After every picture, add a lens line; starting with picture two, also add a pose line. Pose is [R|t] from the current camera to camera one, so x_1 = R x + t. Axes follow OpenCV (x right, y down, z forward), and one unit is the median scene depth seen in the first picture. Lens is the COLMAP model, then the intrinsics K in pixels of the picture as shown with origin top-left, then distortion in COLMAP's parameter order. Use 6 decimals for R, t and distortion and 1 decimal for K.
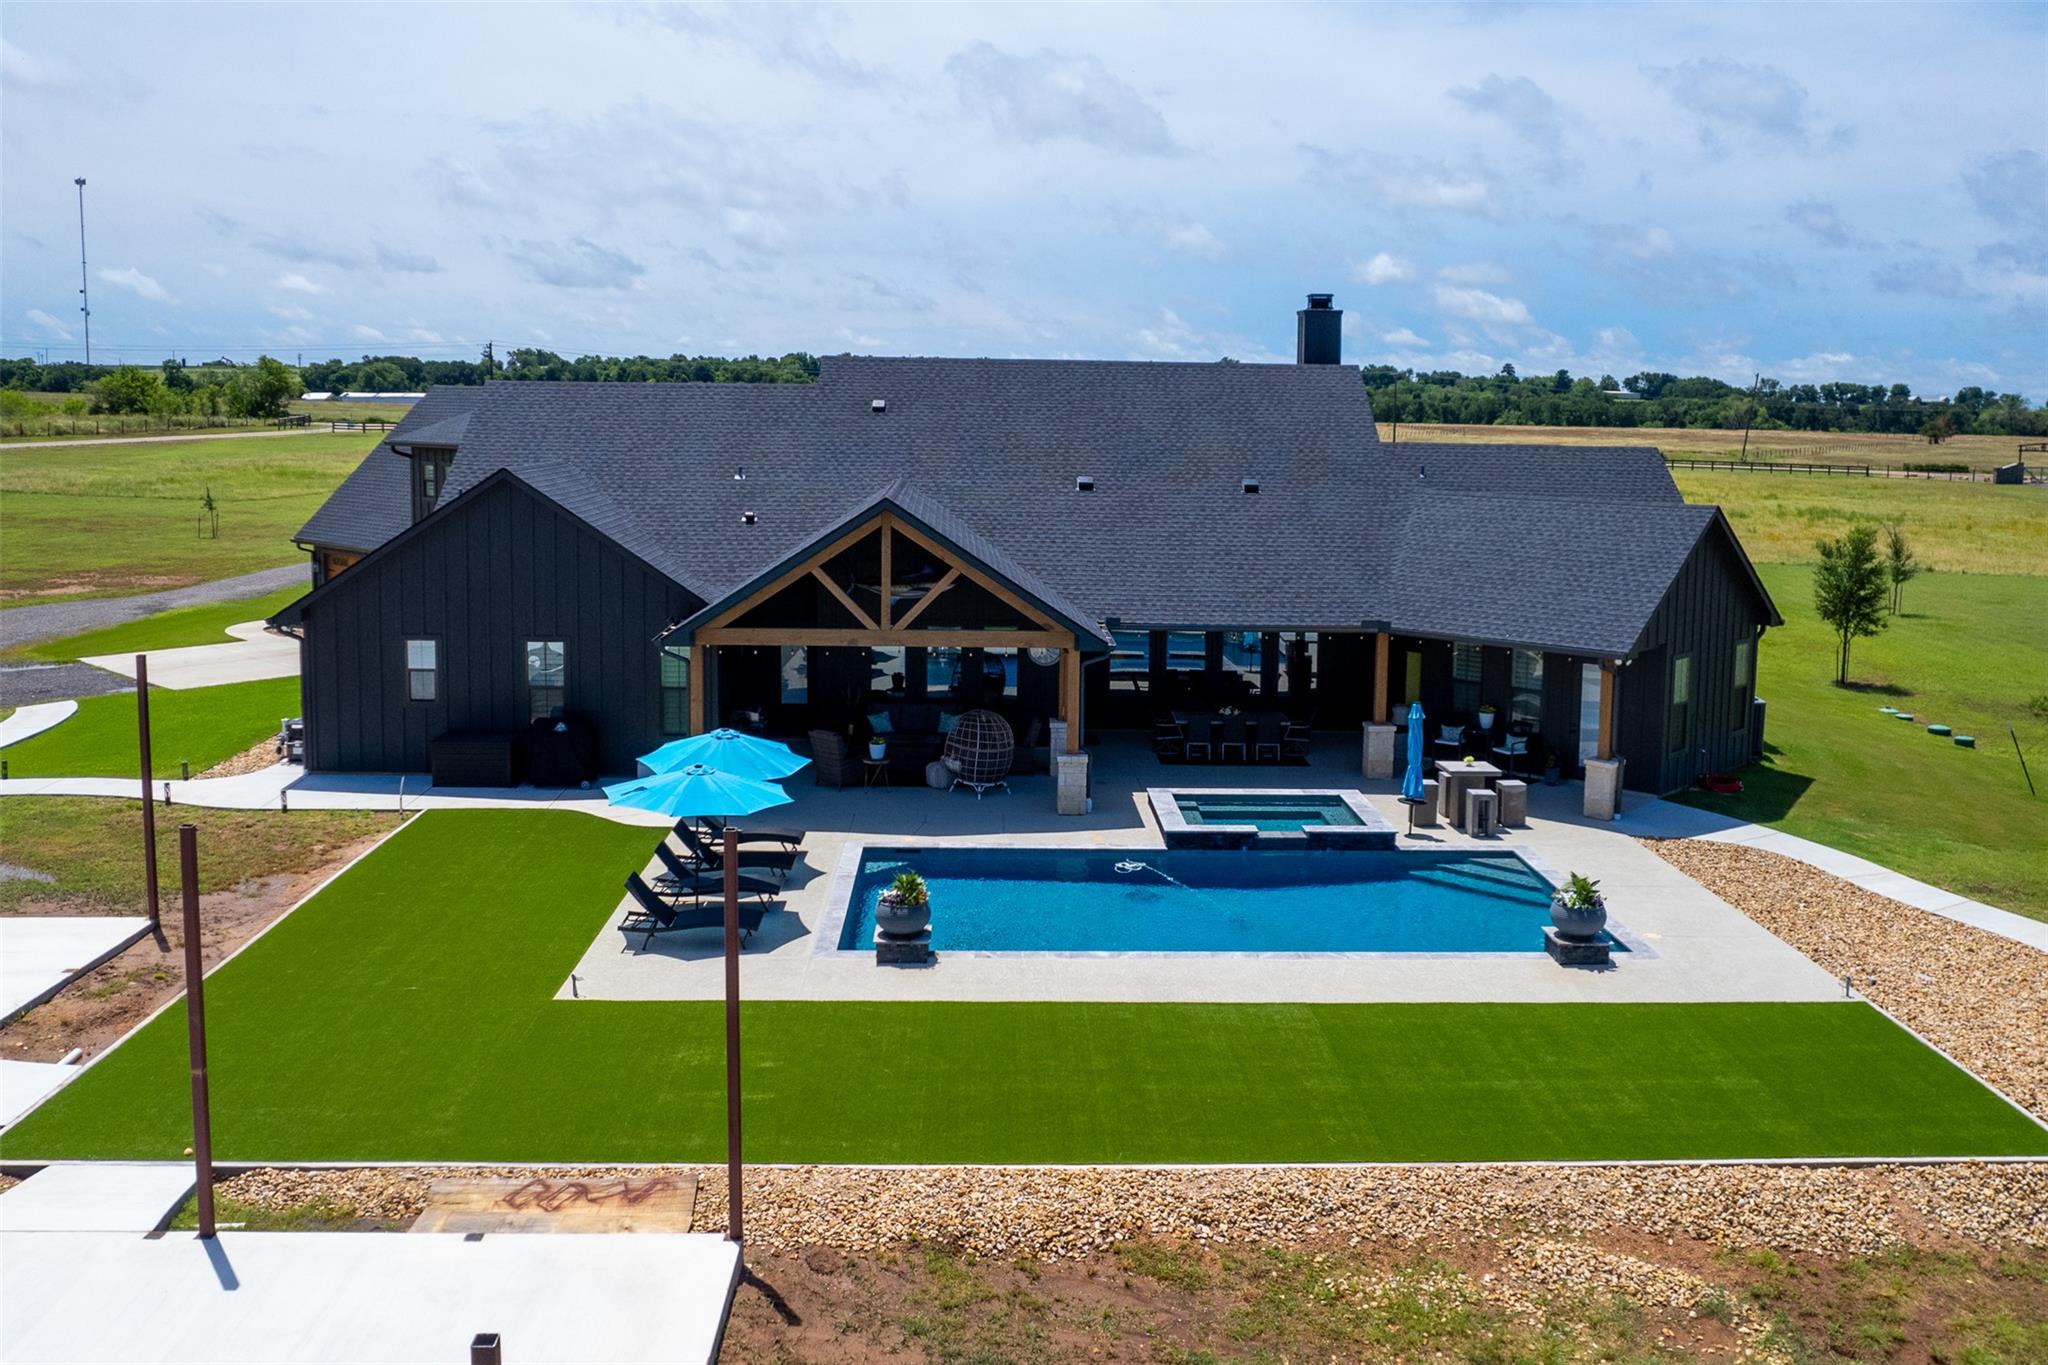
lens RADIAL K [[1633.3, 0, 1024.0], [0, 1633.3, 682.5], [0, 0, 1]] dist [-0.042157, -0.003868]
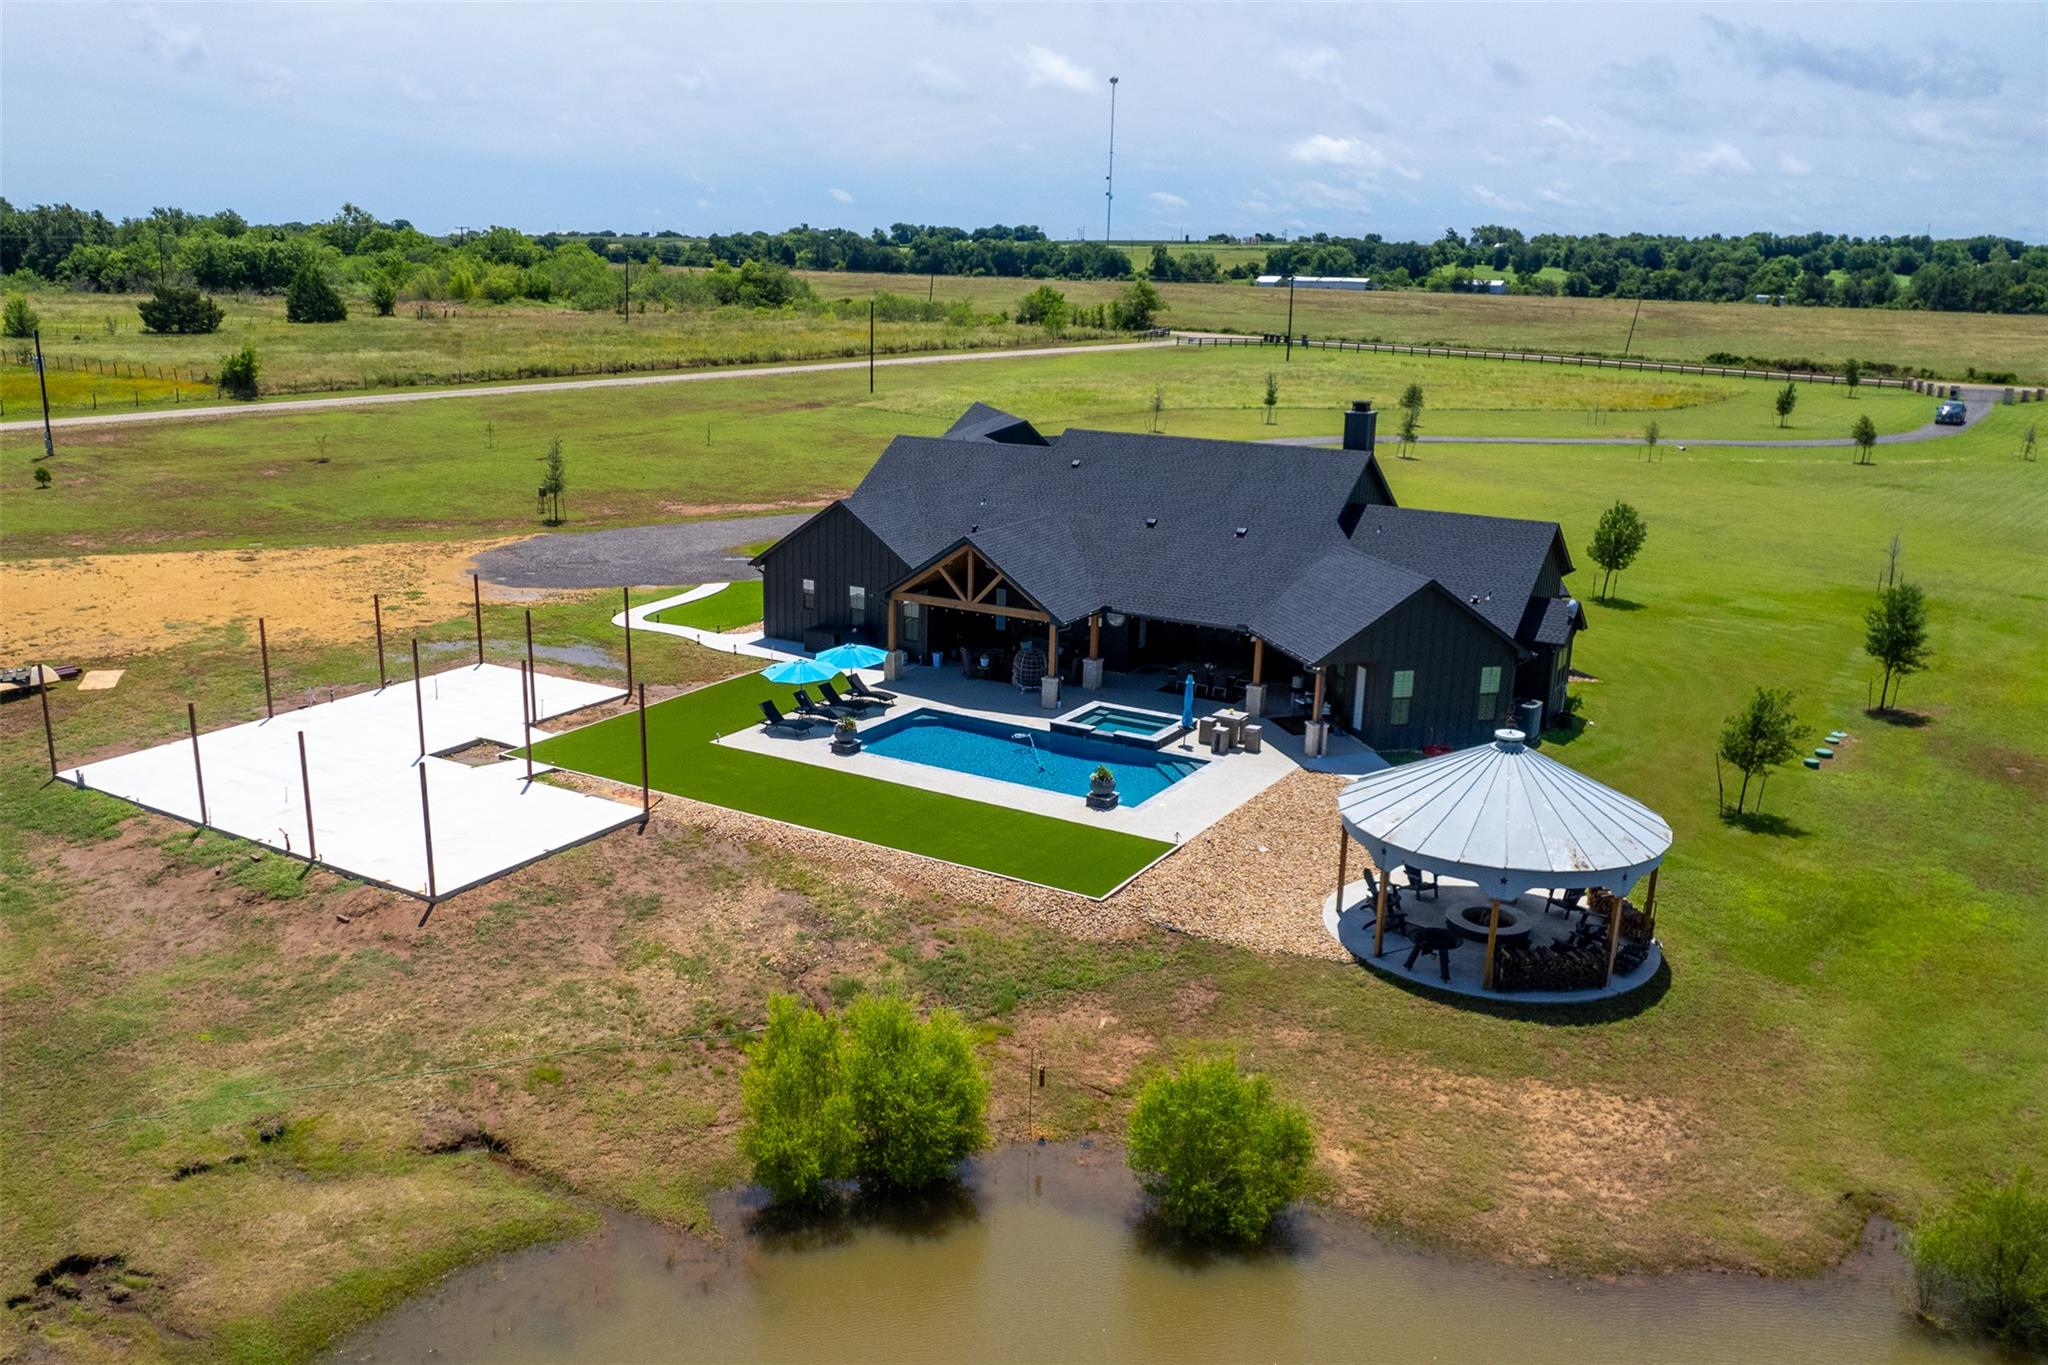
lens RADIAL K [[1633.3, 0, 1024.0], [0, 1633.3, 682.5], [0, 0, 1]] dist [-0.042157, -0.003868]
pose [[0.831531, 0.135602, -0.538673, 1.016636], [-0.091088, 0.989906, 0.108581, -0.151437], [0.547959, -0.041222, 0.835489, -0.593749]]
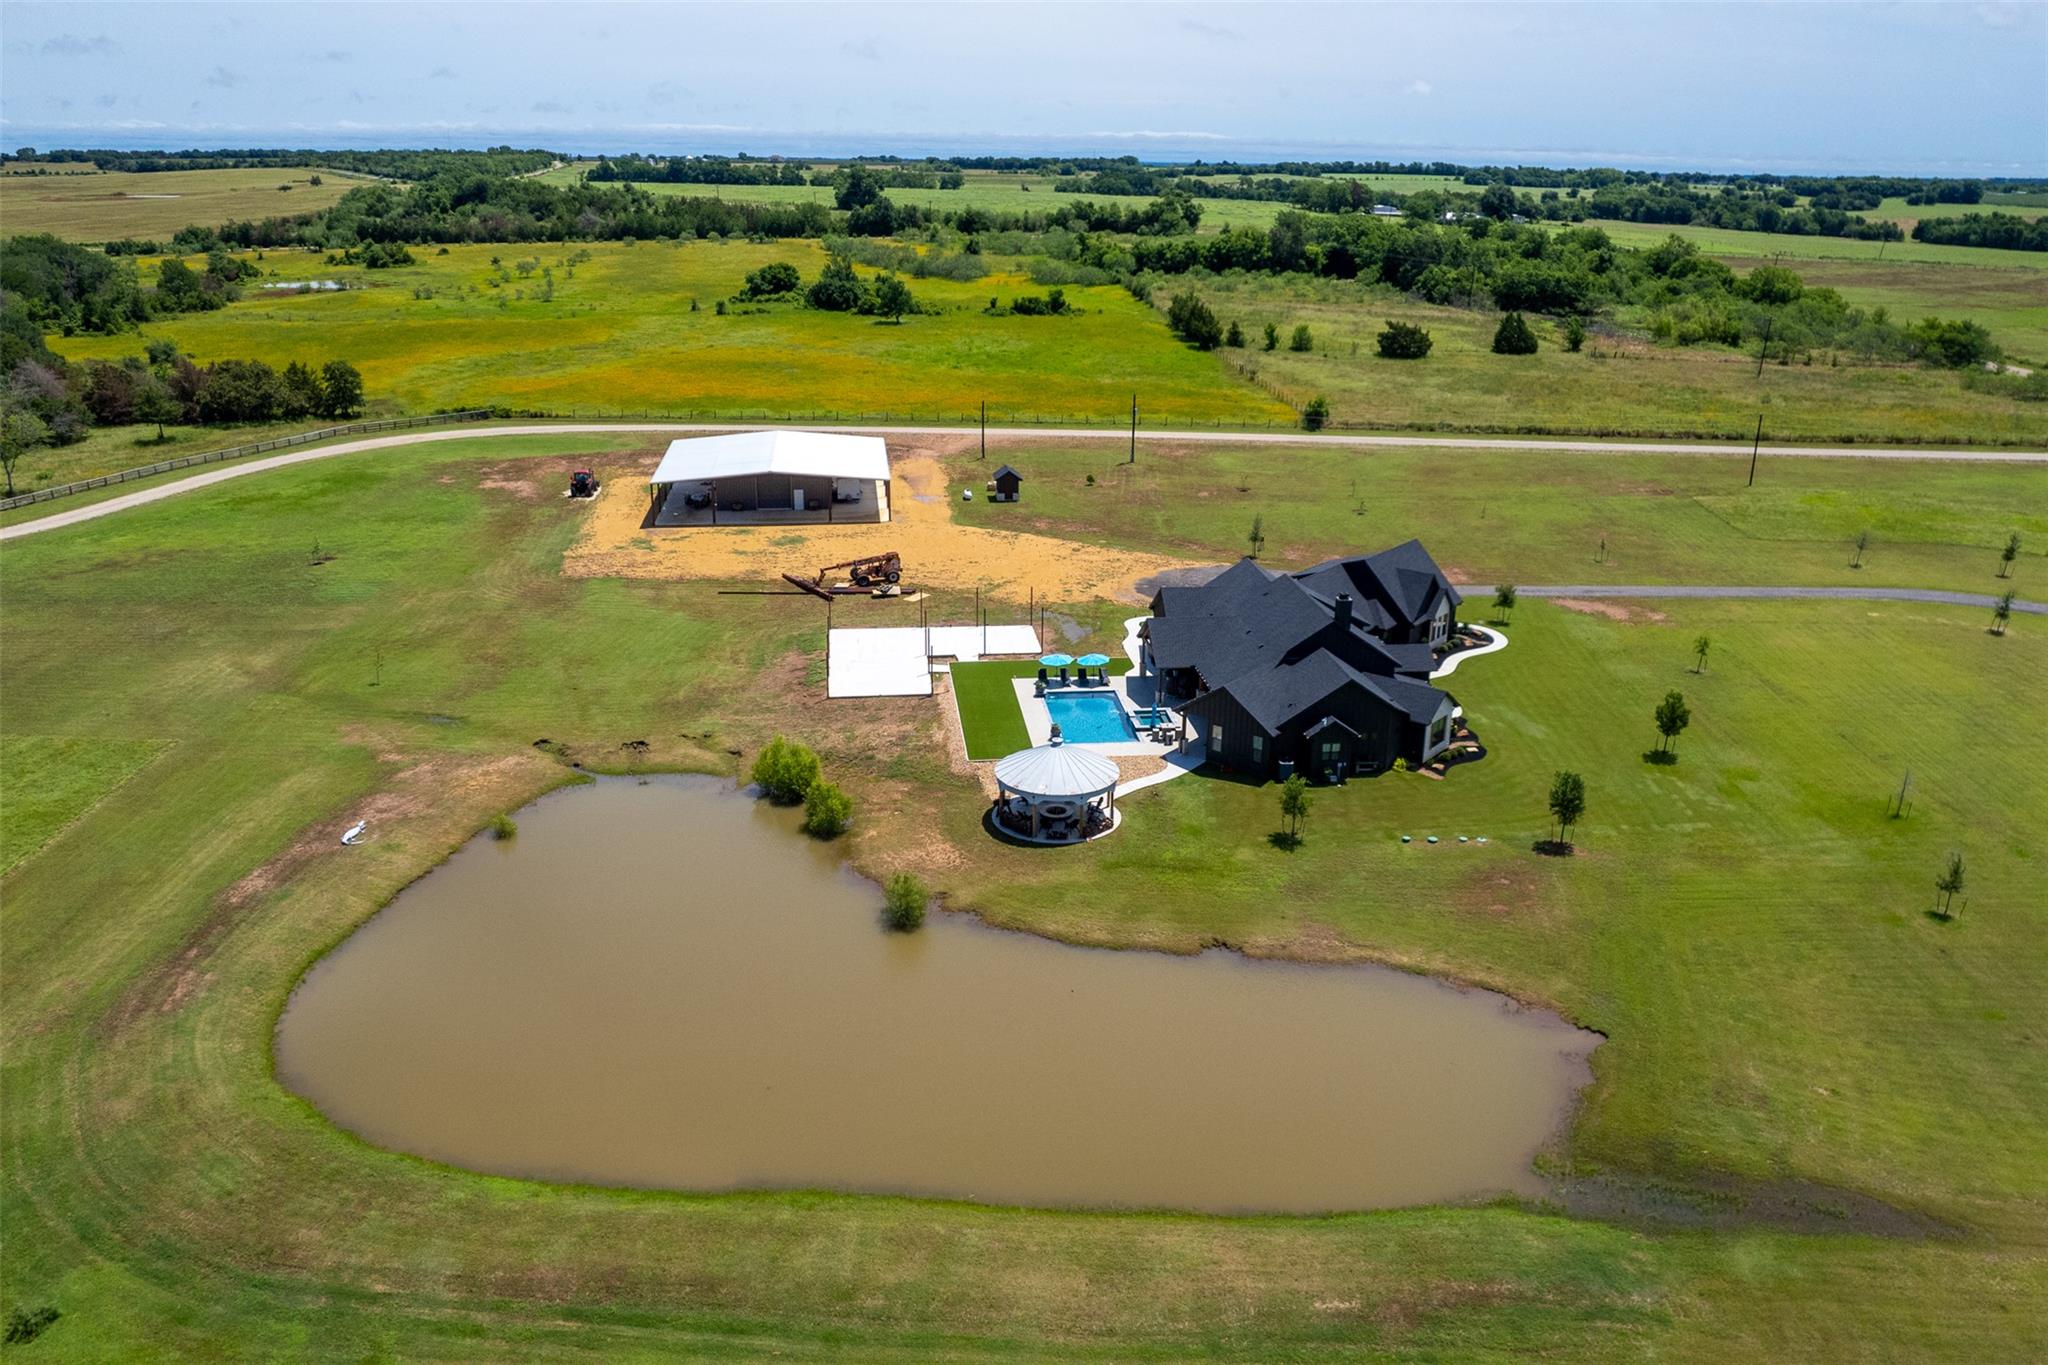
lens RADIAL K [[1633.3, 0, 1024.0], [0, 1633.3, 682.5], [0, 0, 1]] dist [-0.042157, -0.003868]
pose [[0.077986, 0.287273, -0.954669, 3.608929], [-0.180820, 0.945779, 0.269827, -0.937891], [0.980419, 0.151581, 0.125702, 0.201504]]
